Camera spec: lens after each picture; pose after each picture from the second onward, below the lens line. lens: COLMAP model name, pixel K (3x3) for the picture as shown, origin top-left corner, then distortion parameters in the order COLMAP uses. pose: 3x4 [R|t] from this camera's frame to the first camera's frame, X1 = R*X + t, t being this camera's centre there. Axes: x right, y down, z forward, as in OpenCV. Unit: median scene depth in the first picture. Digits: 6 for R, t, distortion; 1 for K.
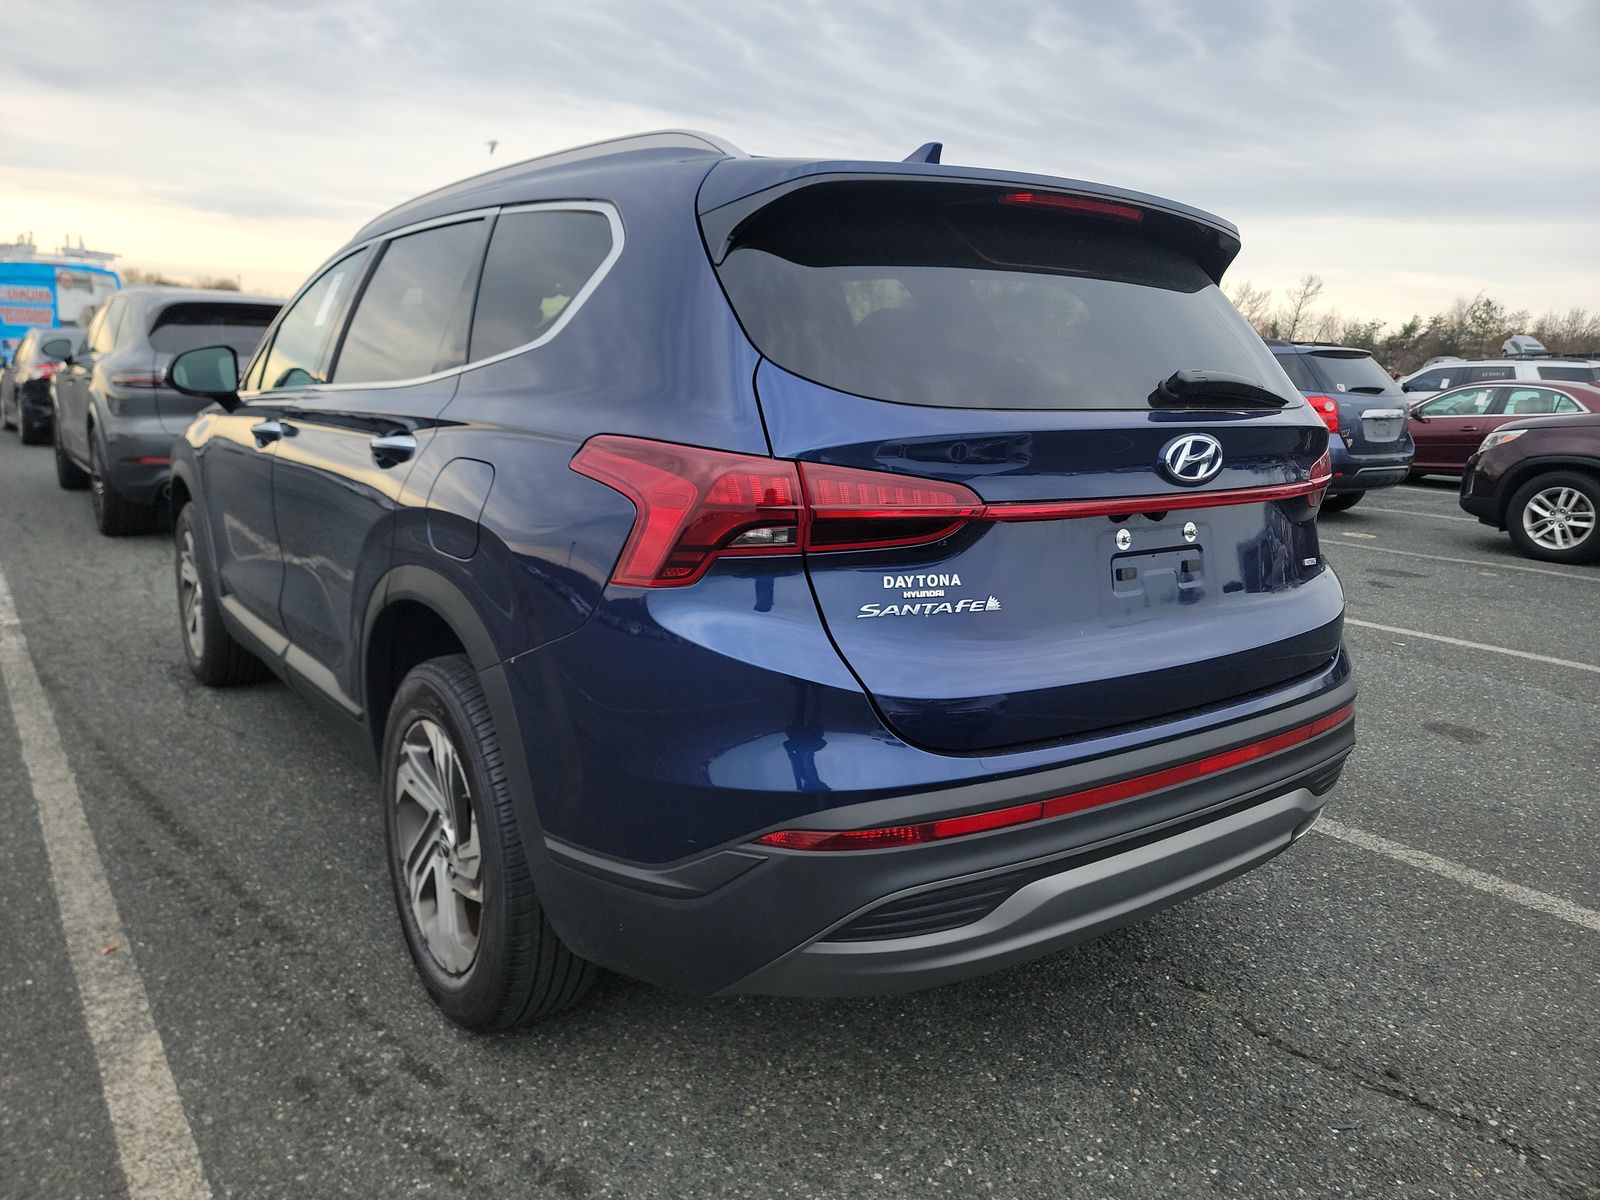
lens RADIAL K [[1129.4, 0, 800.5], [0, 1129.4, 592.0], [0, 0, 1]] dist [0.060344, -0.053864]
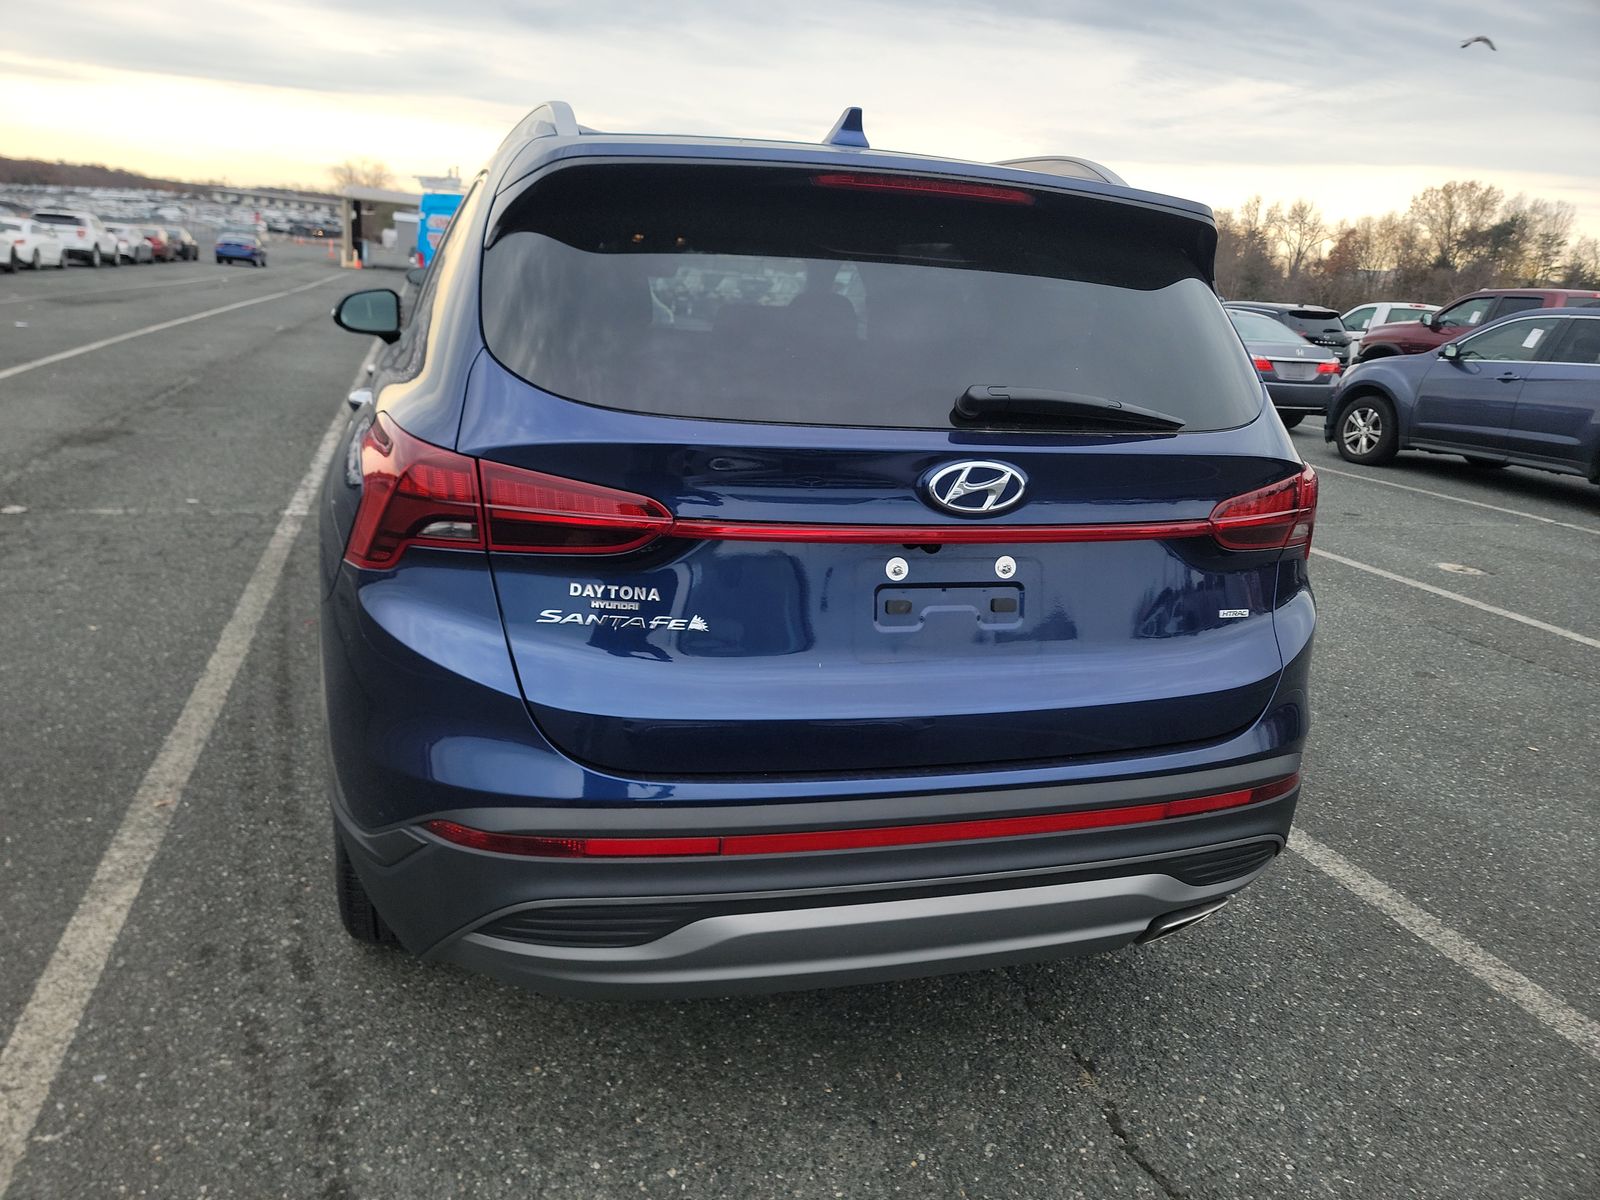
lens RADIAL K [[1129.4, 0, 795.6], [0, 1129.4, 604.8], [0, 0, 1]] dist [0.060344, -0.053864]
pose [[0.940003, 0.125766, -0.317138, 0.496522], [-0.104804, 0.991074, 0.082388, -0.083842], [0.324669, -0.044208, 0.944794, 0.123815]]
